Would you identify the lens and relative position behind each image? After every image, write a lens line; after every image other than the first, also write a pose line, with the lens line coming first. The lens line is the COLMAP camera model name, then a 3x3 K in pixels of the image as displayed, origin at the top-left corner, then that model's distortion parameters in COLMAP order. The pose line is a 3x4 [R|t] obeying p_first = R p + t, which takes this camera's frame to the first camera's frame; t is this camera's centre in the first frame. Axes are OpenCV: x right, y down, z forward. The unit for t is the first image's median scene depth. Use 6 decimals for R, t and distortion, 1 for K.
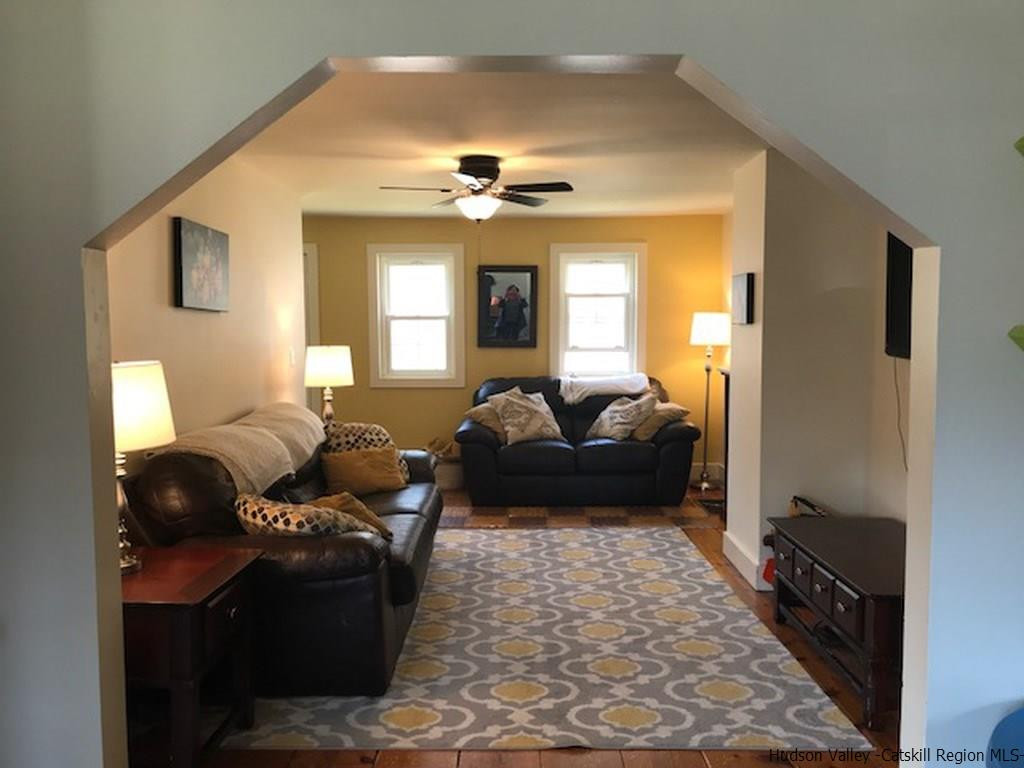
lens RADIAL K [[841.2, 0, 510.0], [0, 841.2, 383.6], [0, 0, 1]] dist [0.053534, -0.048875]
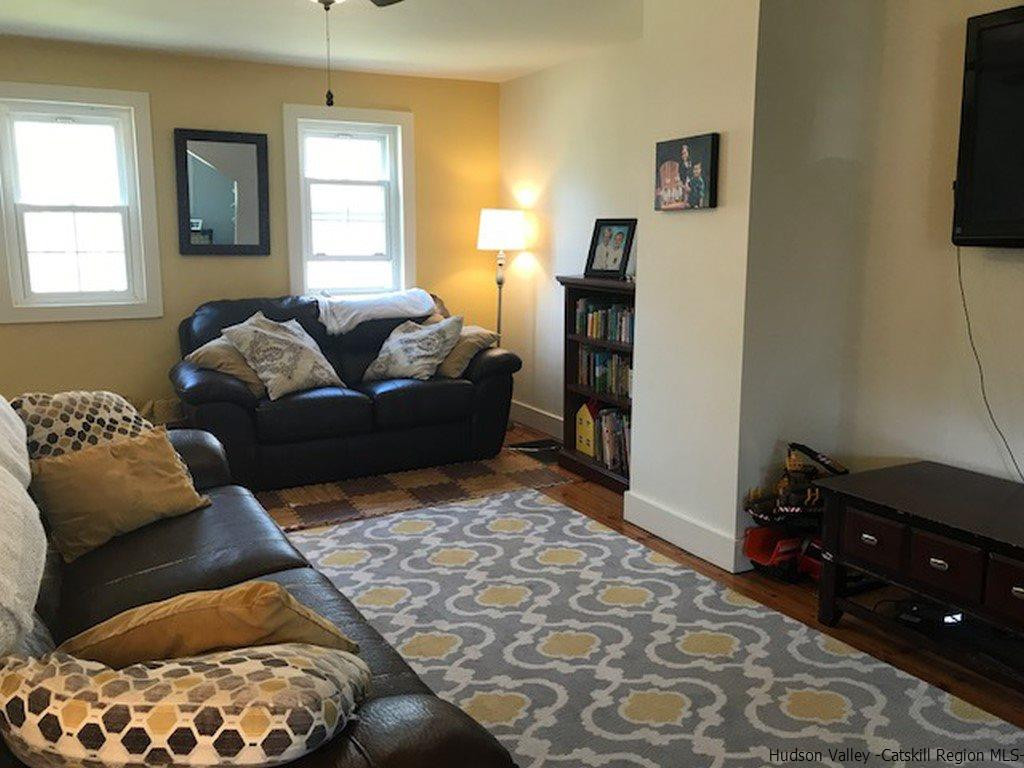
lens RADIAL K [[841.2, 0, 510.3], [0, 841.2, 380.5], [0, 0, 1]] dist [0.053534, -0.048875]
pose [[0.880298, -0.078169, 0.467938, -0.147643], [0.035984, 0.994493, 0.098435, -0.001702], [-0.473055, -0.069813, 0.878262, 0.318509]]
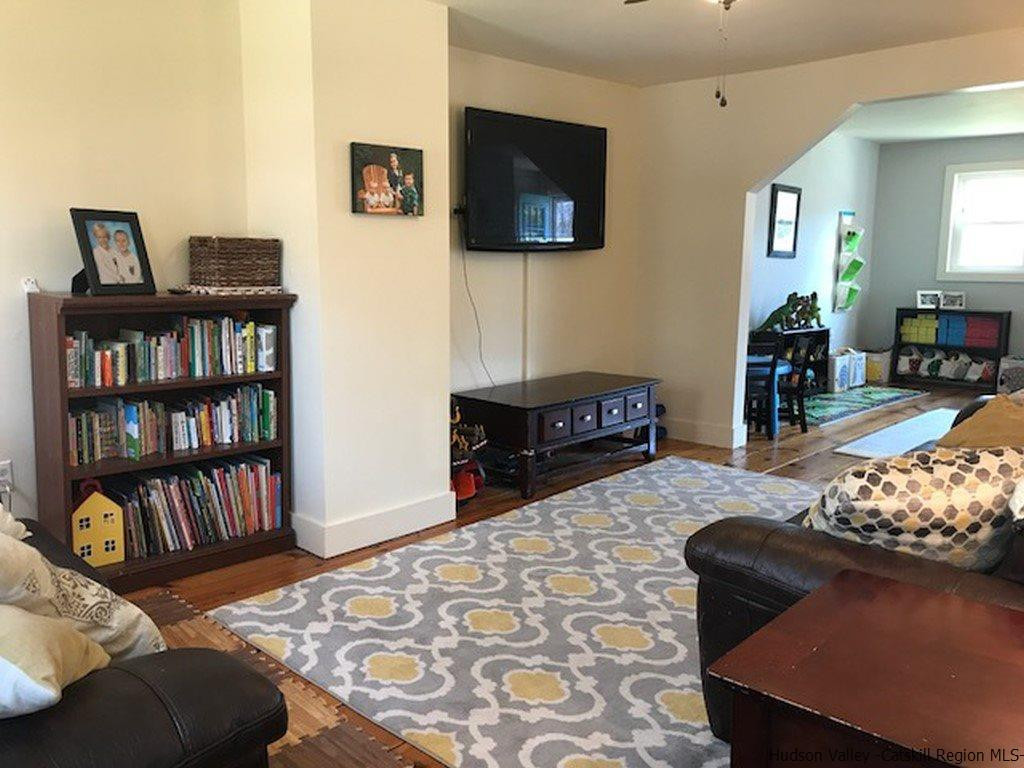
lens RADIAL K [[841.2, 0, 505.2], [0, 841.2, 376.8], [0, 0, 1]] dist [0.053534, -0.048875]
pose [[-0.724672, -0.110681, 0.680148, -0.235498], [0.043569, 0.977683, 0.205520, -0.058544], [-0.687716, 0.178568, -0.703677, 1.089909]]
